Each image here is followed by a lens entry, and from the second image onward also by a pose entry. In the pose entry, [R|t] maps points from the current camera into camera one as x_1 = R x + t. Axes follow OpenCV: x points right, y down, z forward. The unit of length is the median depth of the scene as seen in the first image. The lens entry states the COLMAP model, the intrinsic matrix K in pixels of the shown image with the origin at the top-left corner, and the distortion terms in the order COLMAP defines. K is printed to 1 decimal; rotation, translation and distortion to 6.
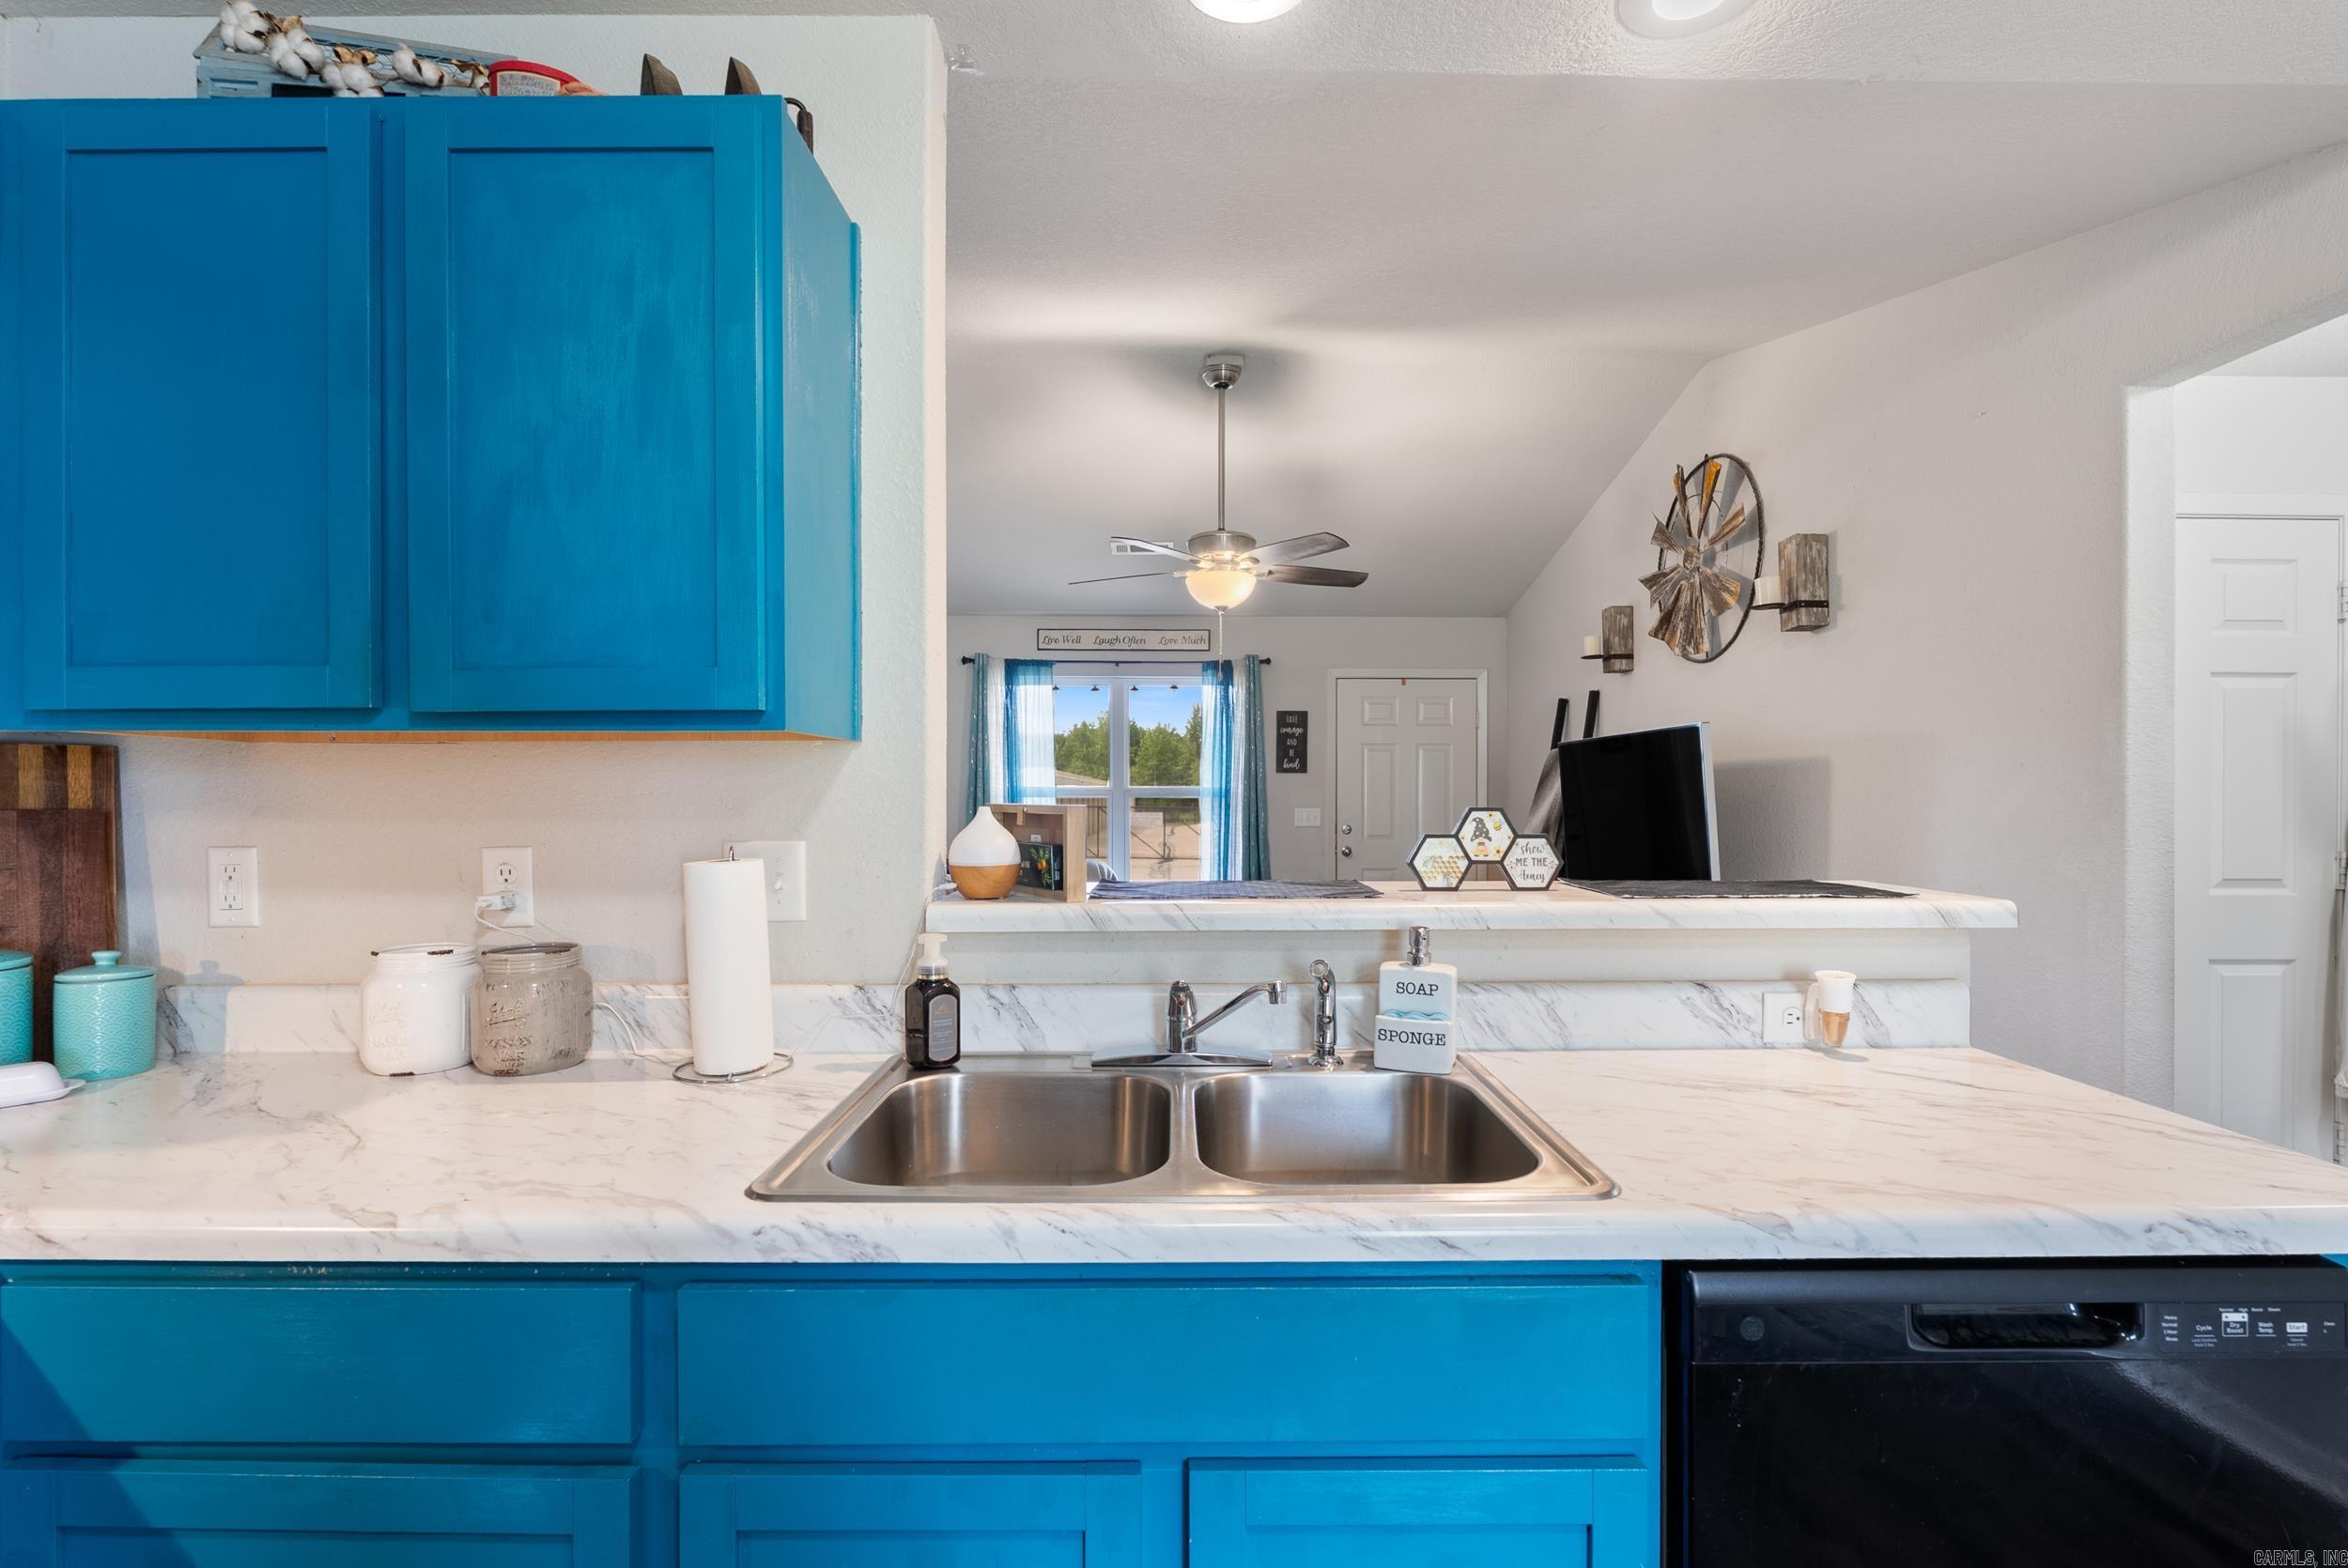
lens RADIAL K [[1049.2, 0, 1181.3], [0, 1049.2, 791.5], [0, 0, 1]] dist [-0.003847, -0.000001]
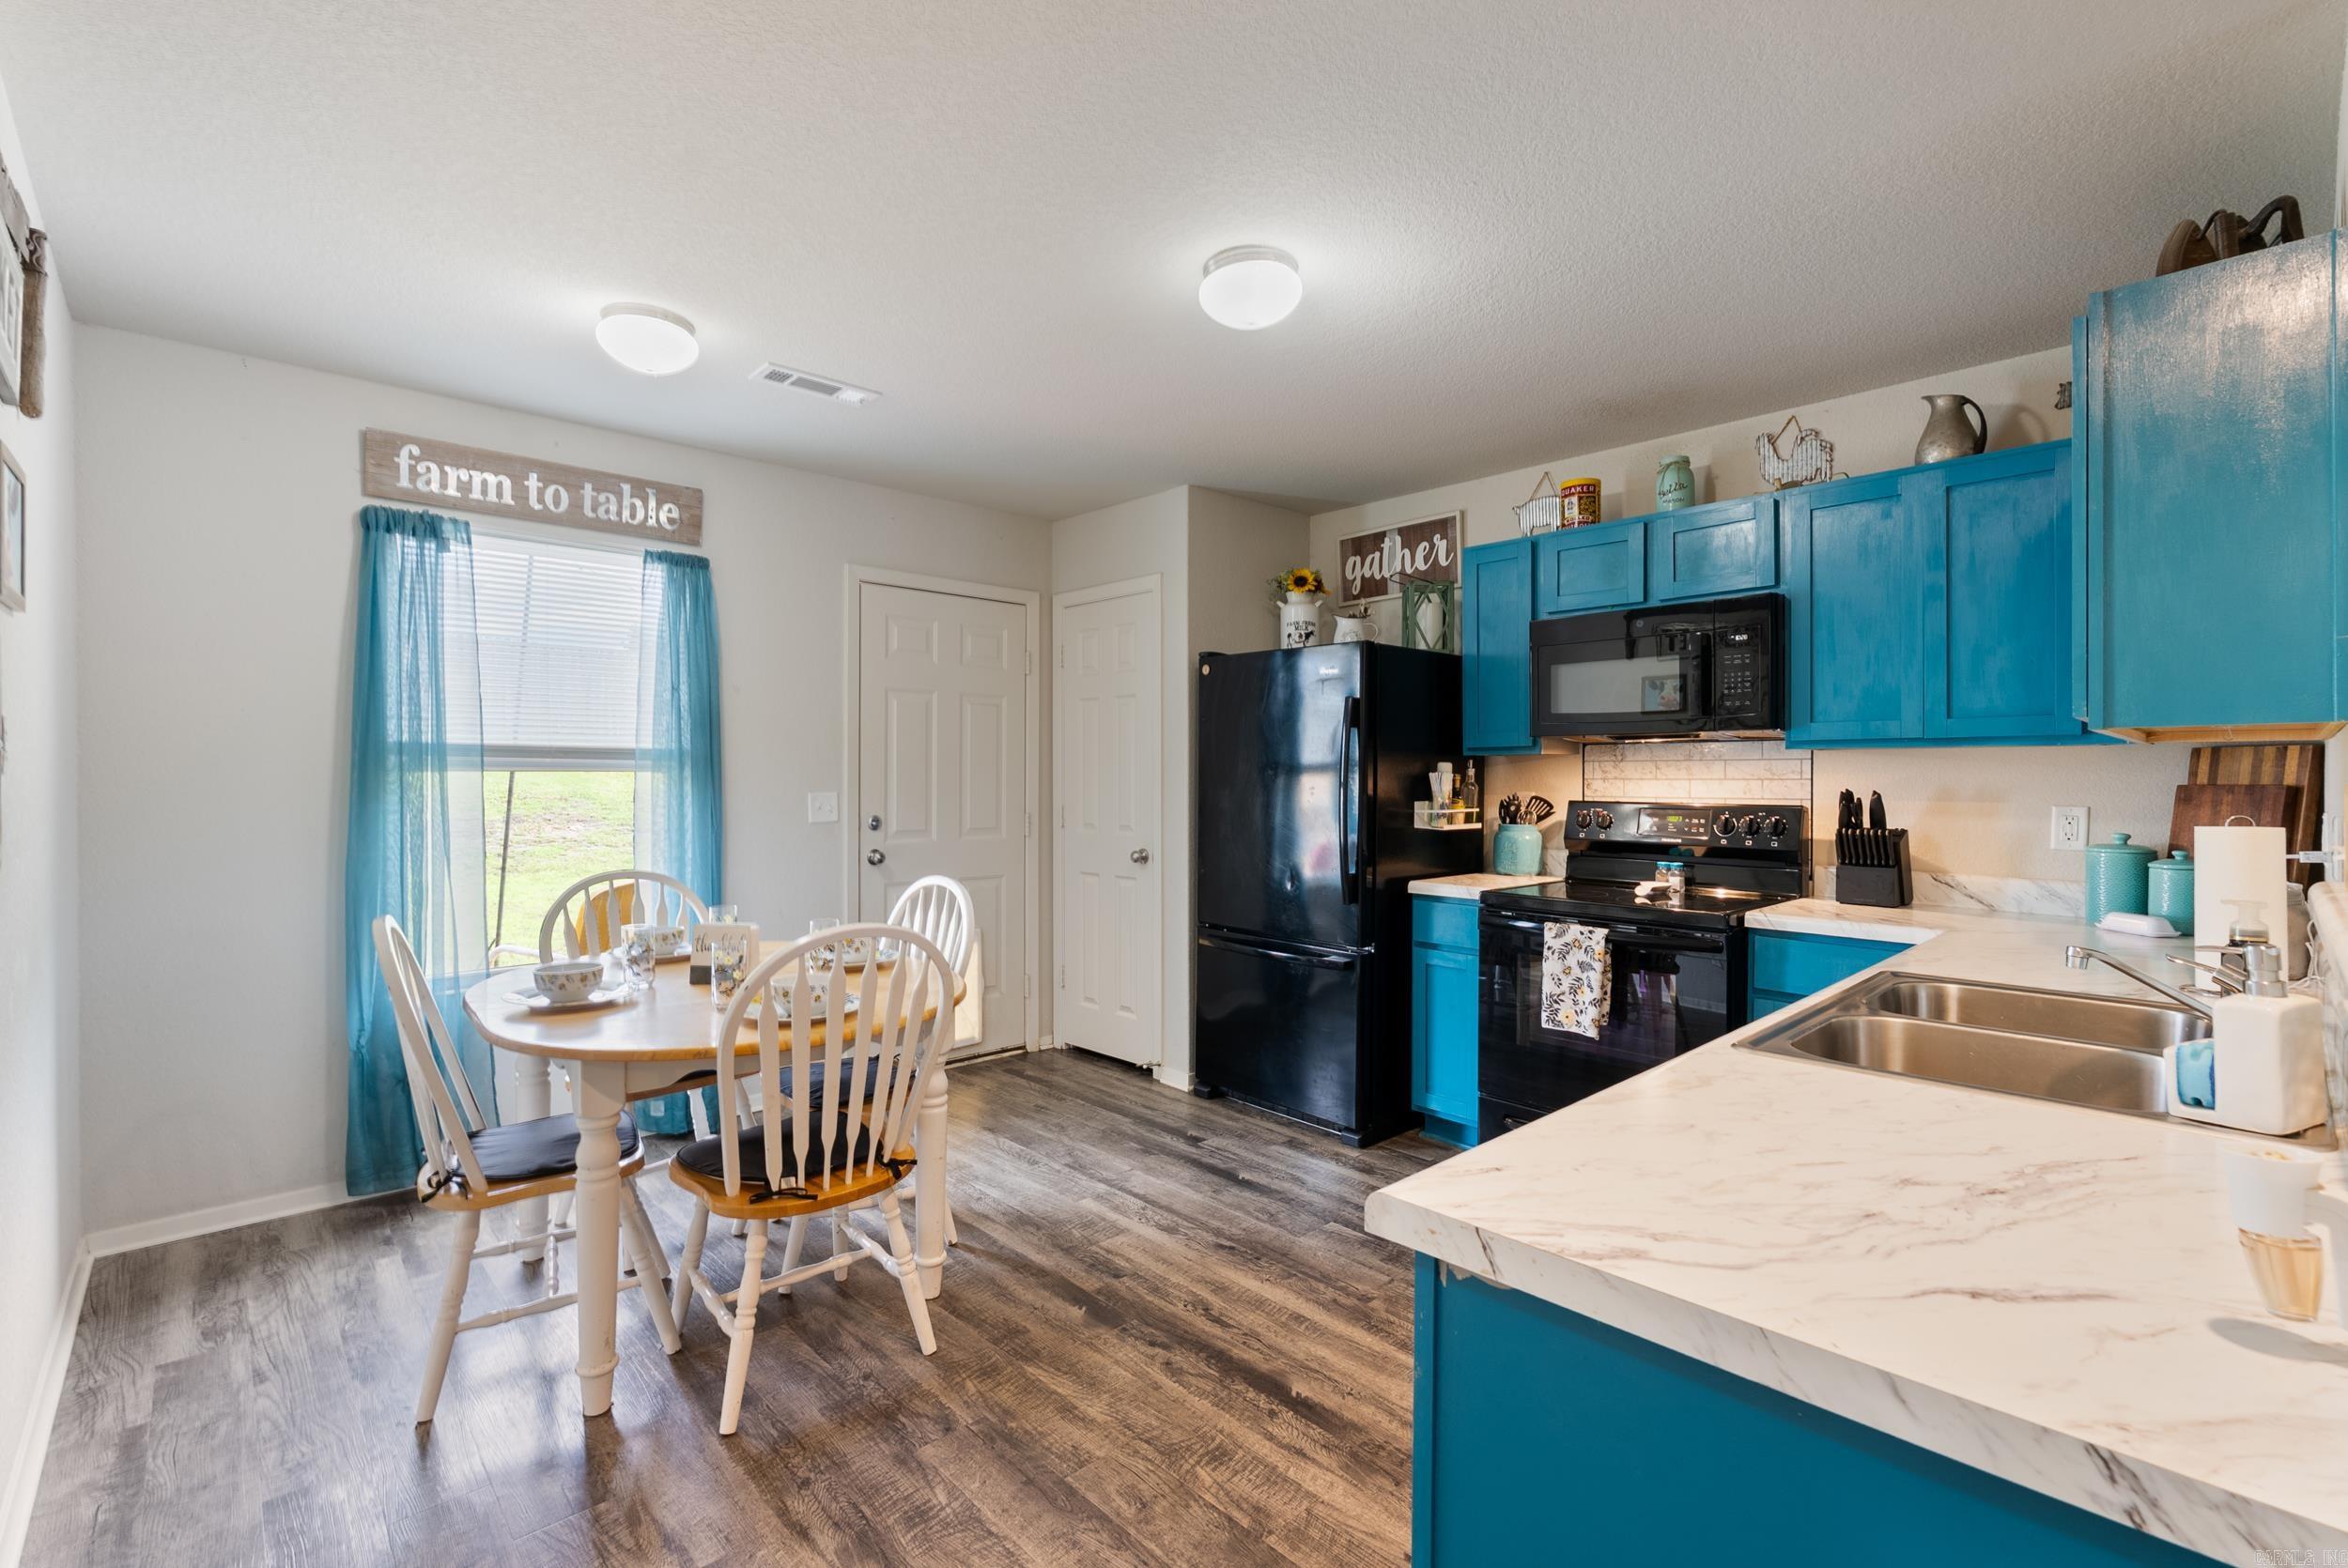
lens RADIAL K [[1032.1, 0, 1177.1], [0, 1032.1, 776.4], [0, 0, 1]] dist [-0.005330, -0.000103]
pose [[-0.733100, -0.004222, -0.680108, 0.456185], [-0.001122, 0.999987, -0.004999, 0.004722], [0.680120, -0.002902, -0.733095, 0.357027]]
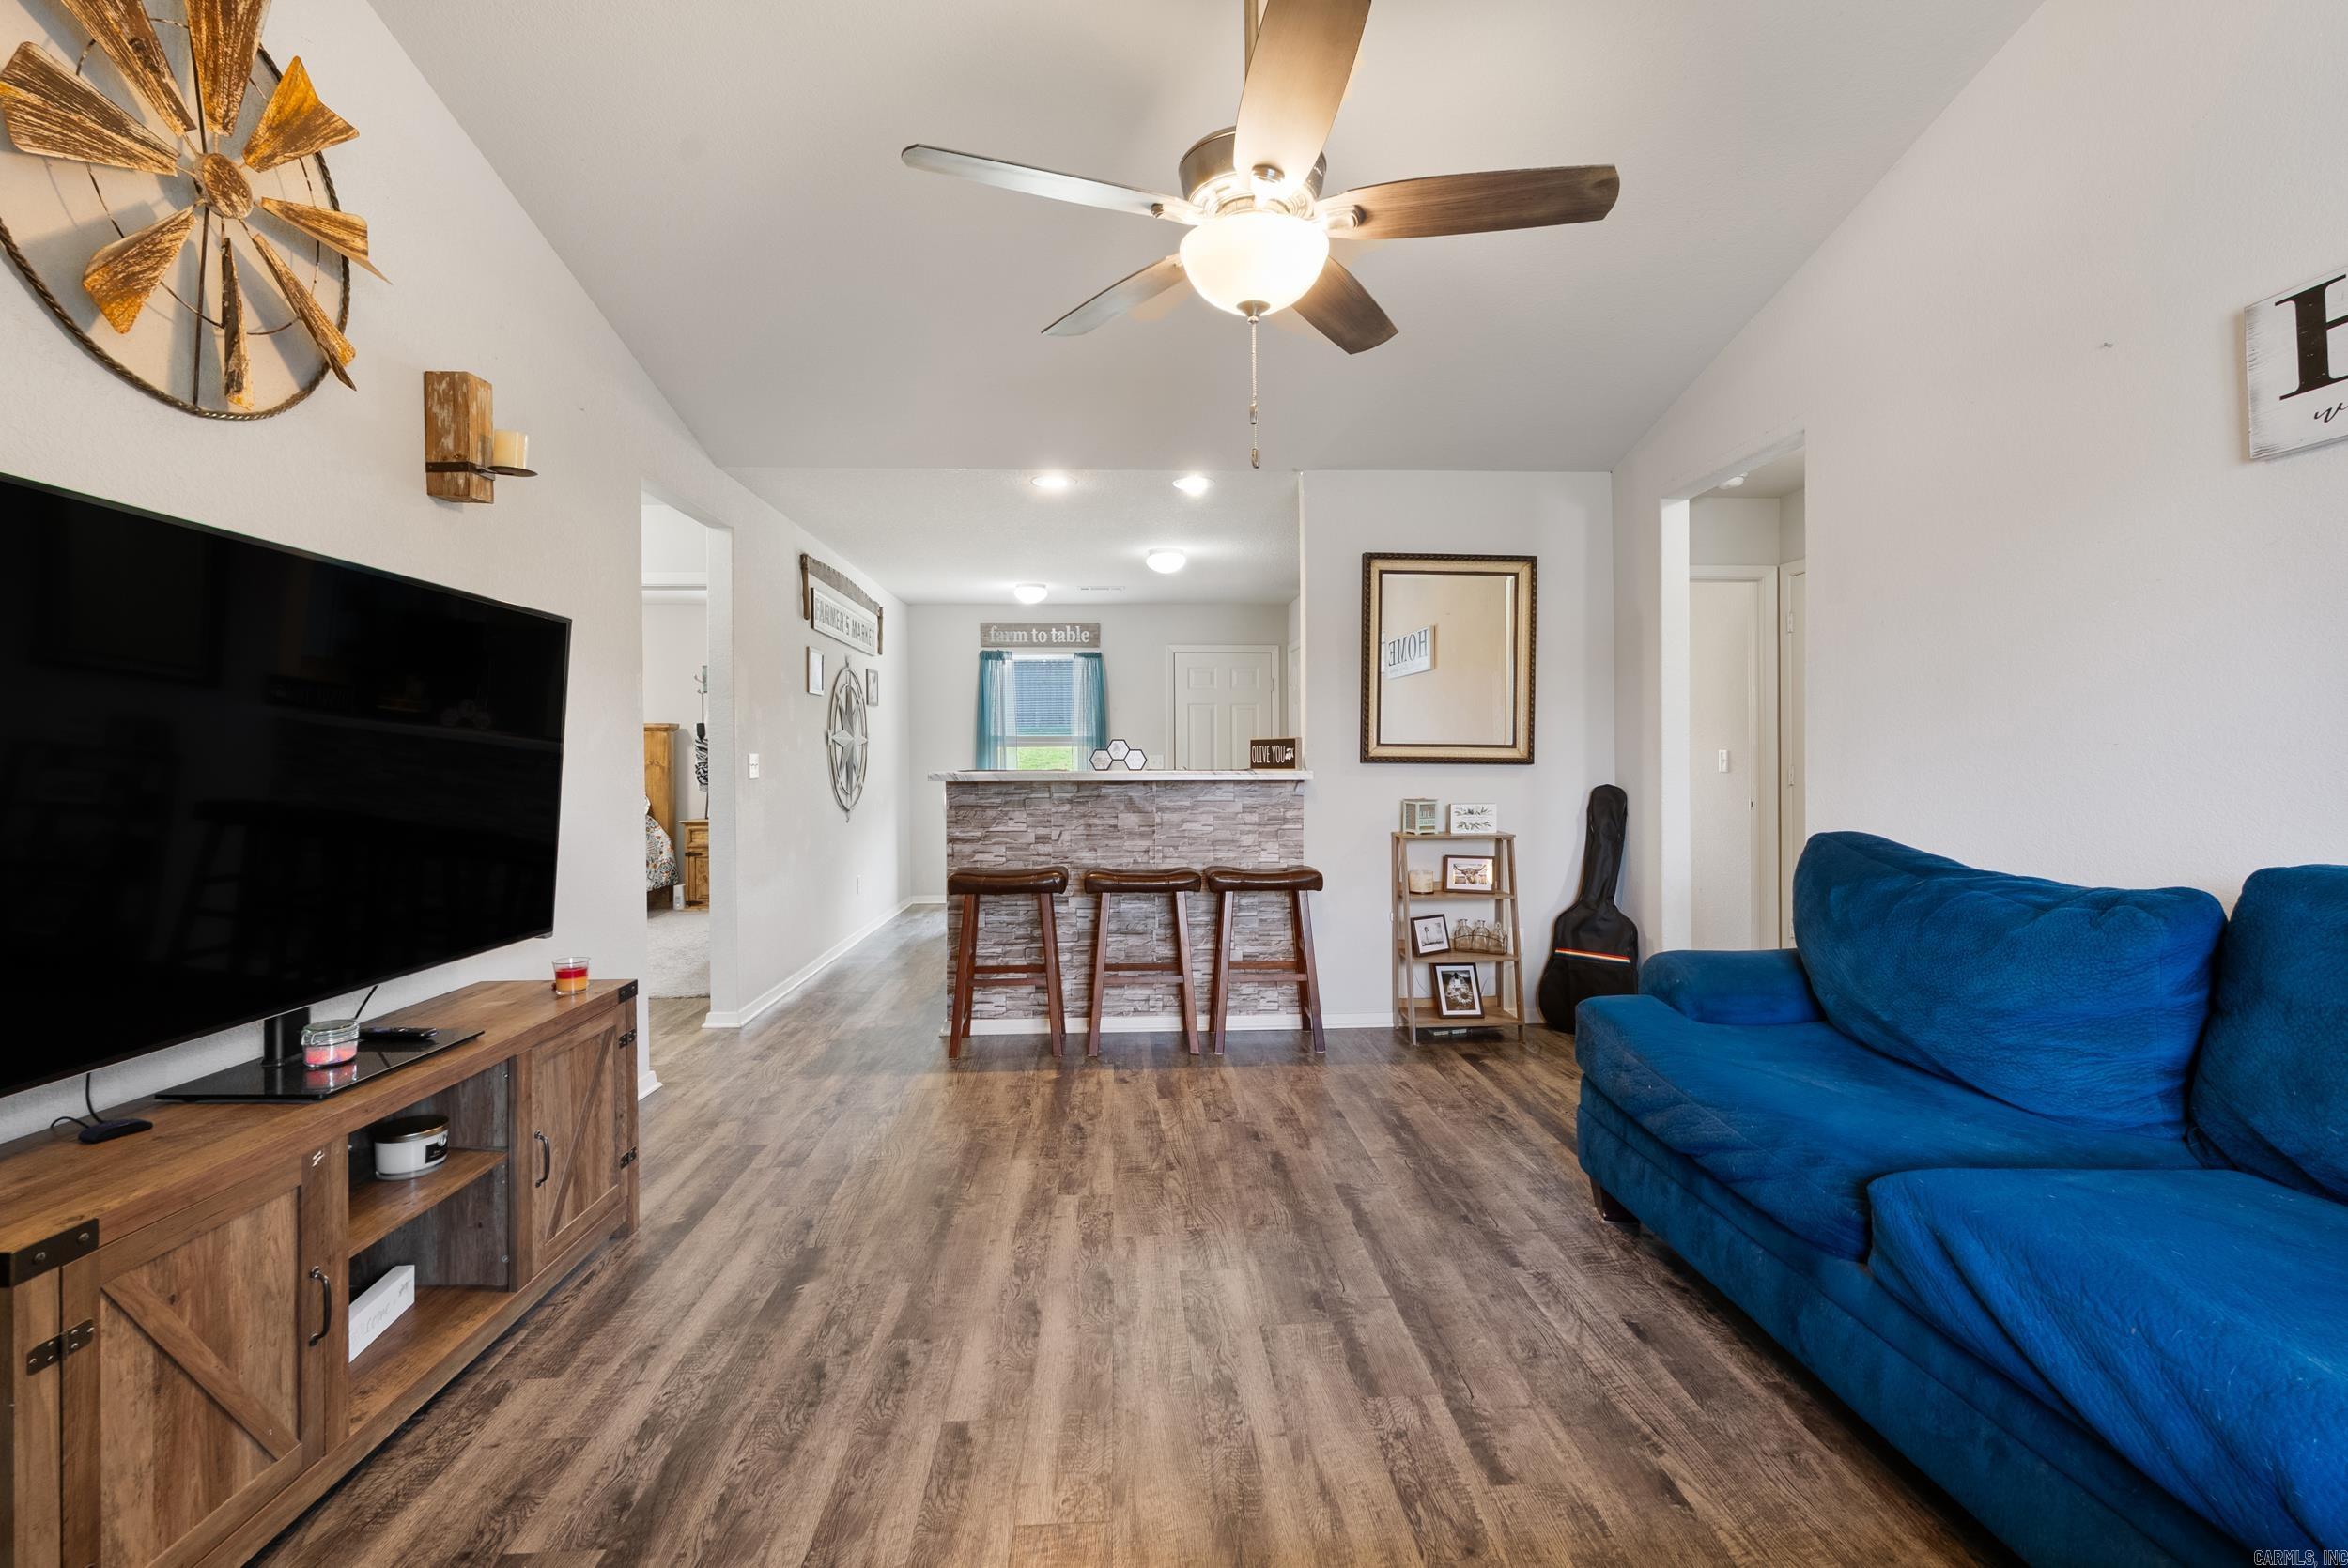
lens RADIAL K [[1046.0, 0, 1173.9], [0, 1046.0, 755.3], [0, 0, 1]] dist [-0.003250, 0.000022]
pose [[-0.998972, 0.003877, -0.045173, 0.097448], [0.004229, 0.999961, -0.007704, 0.031612], [0.045142, -0.007887, -0.998949, 1.494313]]
